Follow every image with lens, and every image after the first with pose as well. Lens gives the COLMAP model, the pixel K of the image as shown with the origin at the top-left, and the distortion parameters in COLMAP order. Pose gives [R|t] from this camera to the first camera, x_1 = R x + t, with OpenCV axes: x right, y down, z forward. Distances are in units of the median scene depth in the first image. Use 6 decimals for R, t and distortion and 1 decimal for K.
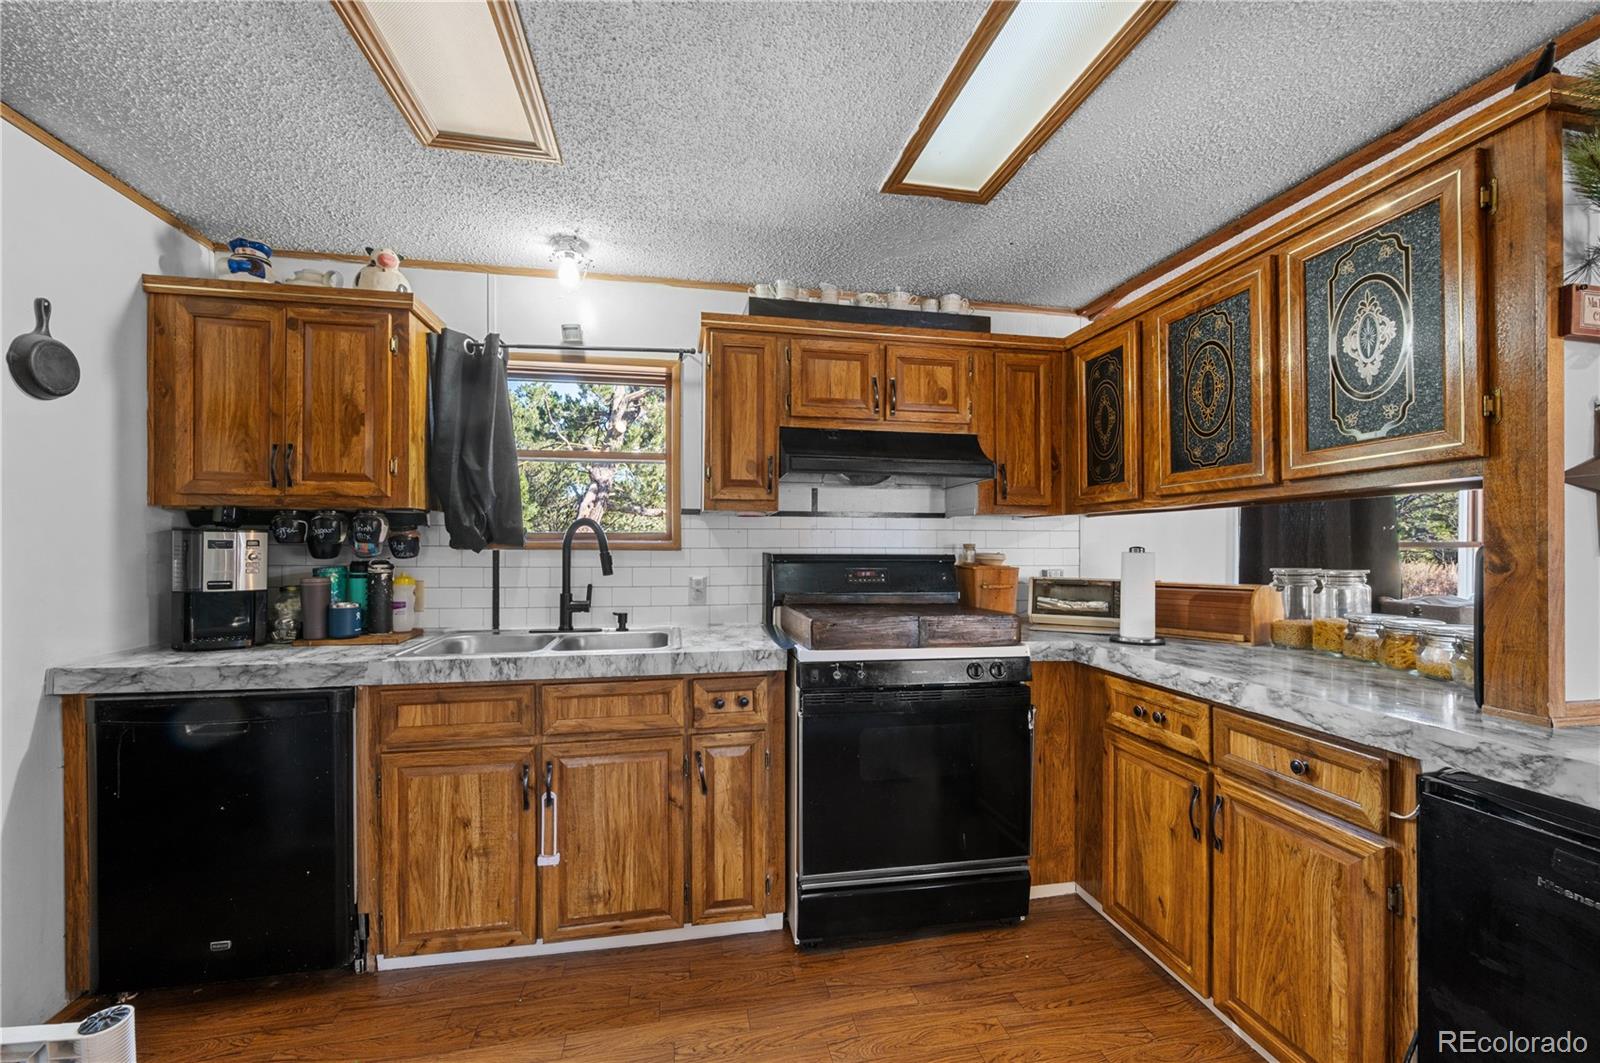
lens RADIAL K [[650.1, 0, 800.2], [0, 650.1, 543.4], [0, 0, 1]] dist [0.000117, -0.000030]
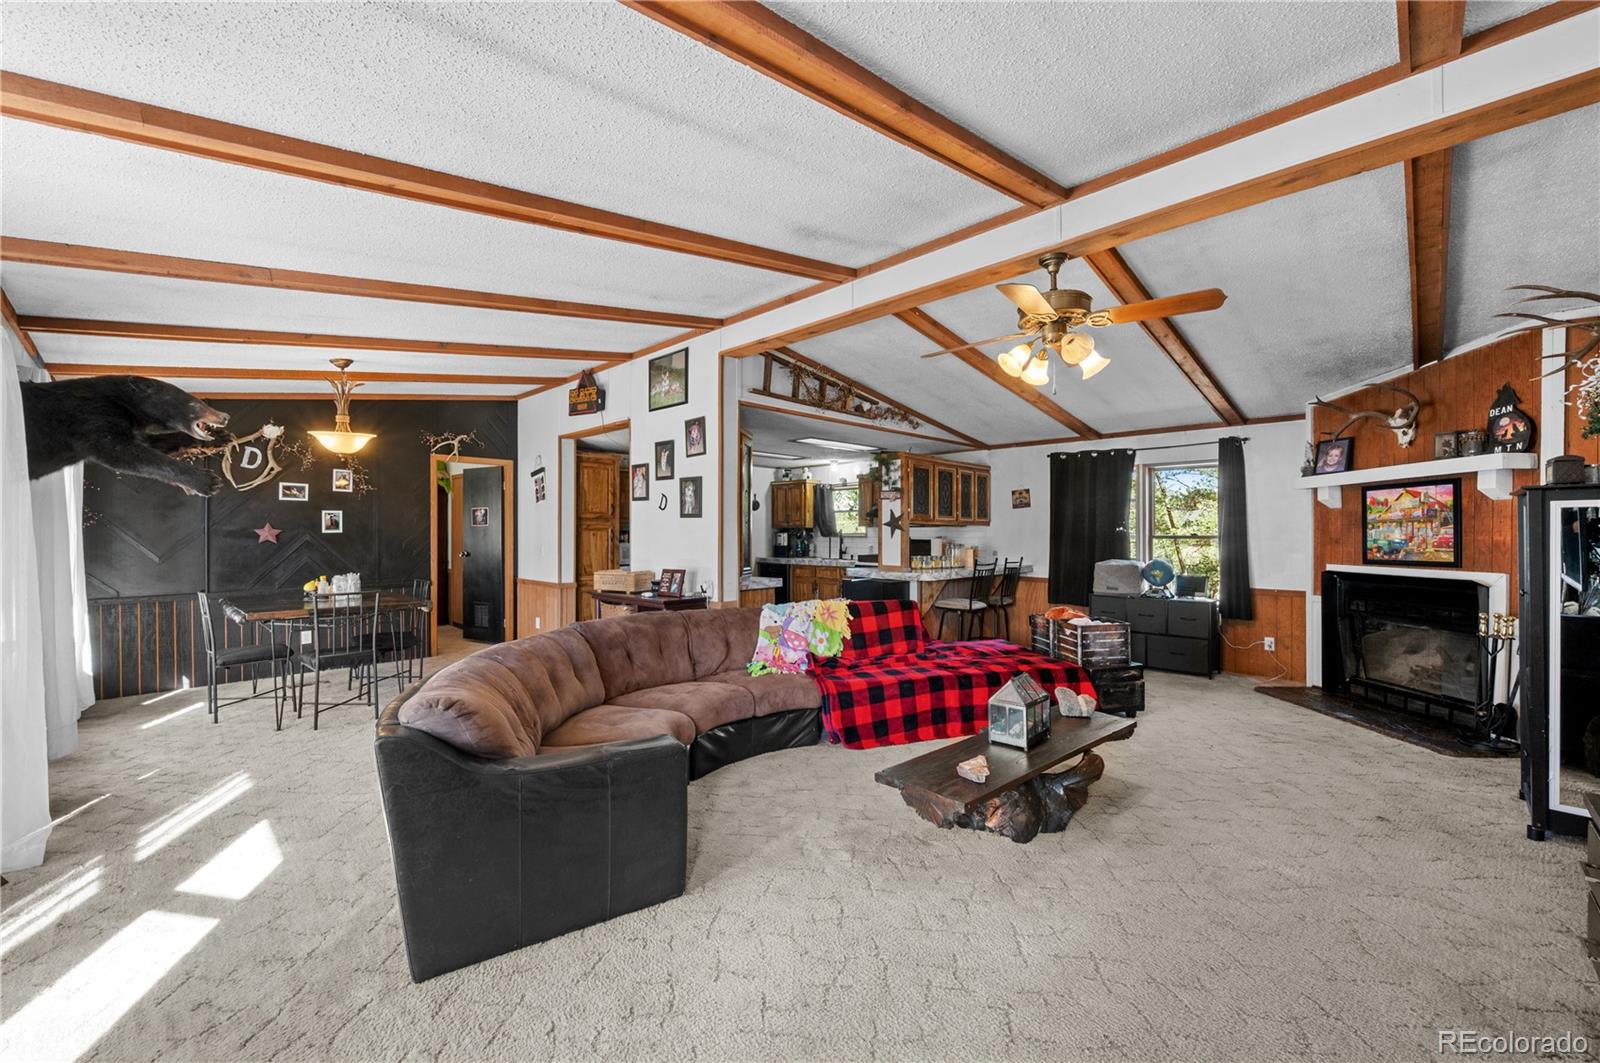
lens RADIAL K [[647.0, 0, 801.0], [0, 647.0, 527.9], [0, 0, 1]] dist [-0.001129, 0.000094]
pose [[0.572390, -0.007386, -0.819948, 3.147269], [-0.001142, 0.999951, -0.009804, -0.009479], [0.819981, 0.006548, 0.572354, -1.628436]]
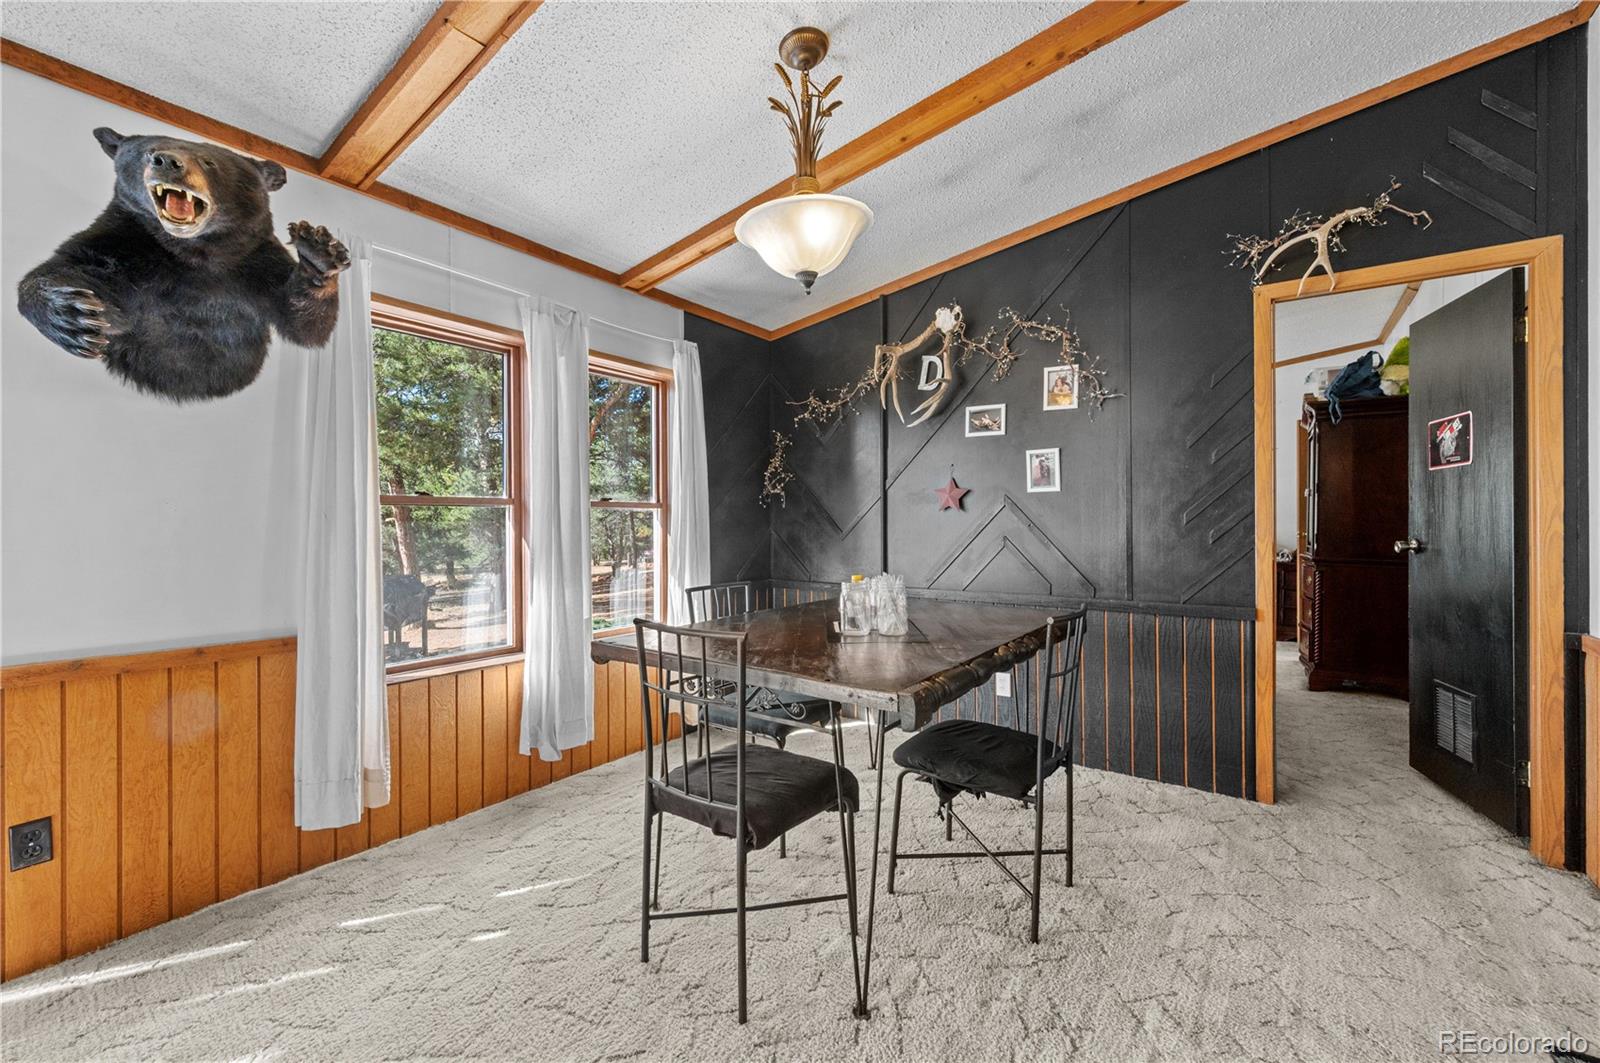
lens RADIAL K [[647.0, 0, 801.0], [0, 647.0, 527.9], [0, 0, 1]] dist [-0.001129, 0.000094]
pose [[-0.732302, -0.001633, -0.680978, 0.899094], [-0.008132, 0.999947, 0.006346, 0.067944], [0.680931, 0.010185, -0.732276, -0.945674]]
